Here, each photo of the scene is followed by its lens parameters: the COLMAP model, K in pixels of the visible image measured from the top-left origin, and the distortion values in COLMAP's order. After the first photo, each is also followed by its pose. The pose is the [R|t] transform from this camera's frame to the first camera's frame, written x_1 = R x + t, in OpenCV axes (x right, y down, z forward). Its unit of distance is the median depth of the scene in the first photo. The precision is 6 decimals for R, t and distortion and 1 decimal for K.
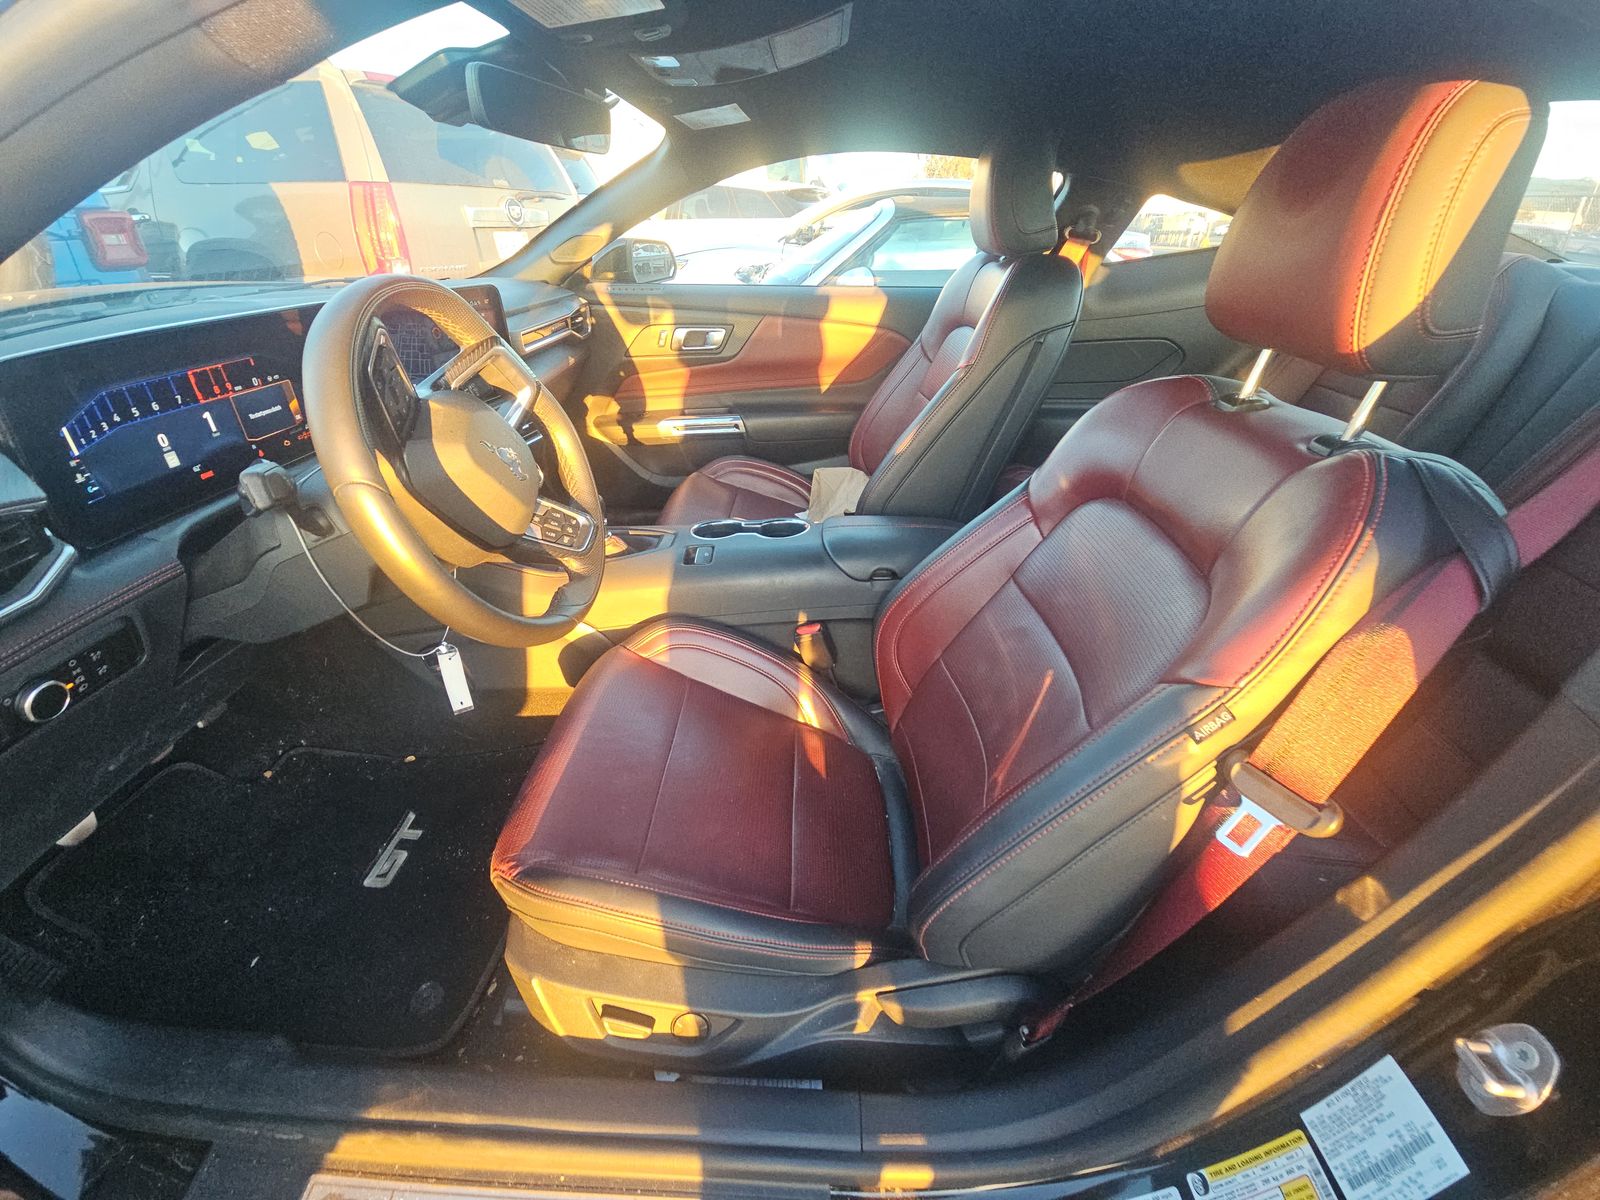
lens RADIAL K [[649.5, 0, 790.1], [0, 649.5, 590.6], [0, 0, 1]] dist [0.005826, -0.006290]
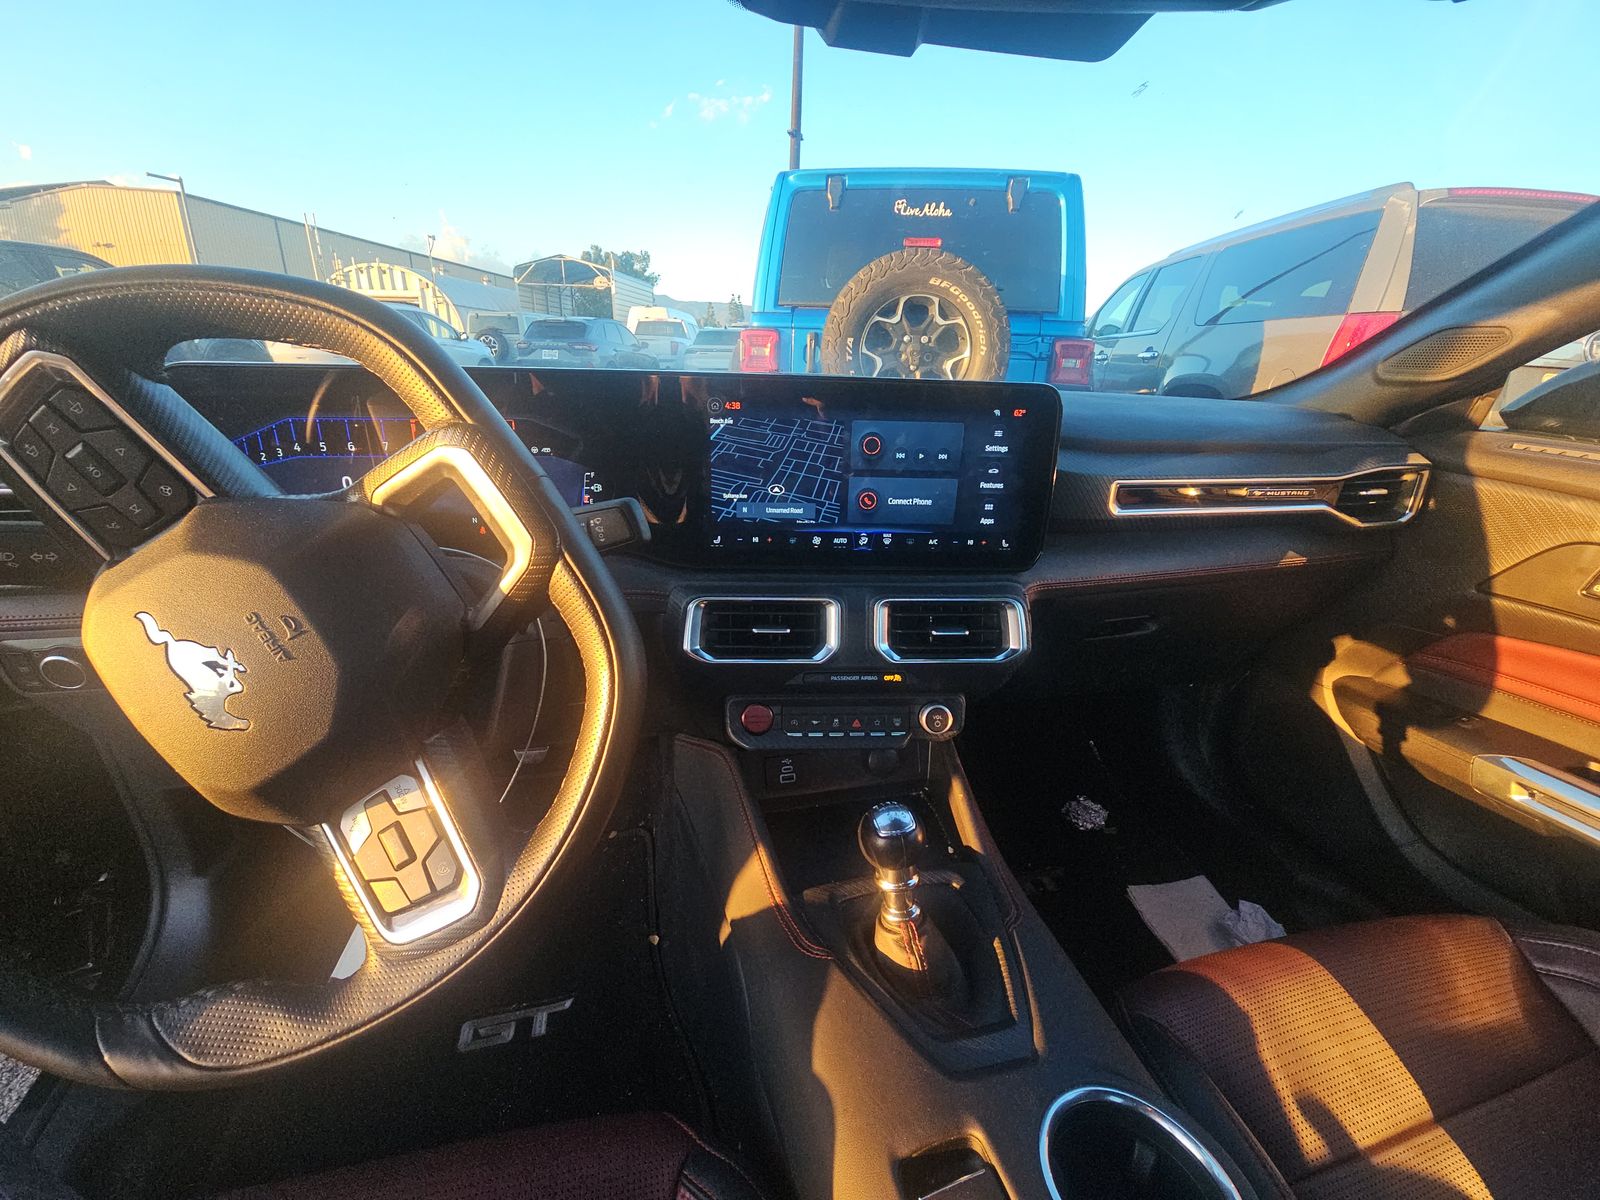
lens RADIAL K [[649.5, 0, 790.7], [0, 649.5, 589.2], [0, 0, 1]] dist [0.005826, -0.006290]
pose [[0.273137, 0.323137, -0.906079, 0.017939], [-0.494743, 0.854965, 0.155768, -0.207905], [0.825001, 0.405730, 0.393392, 0.463031]]
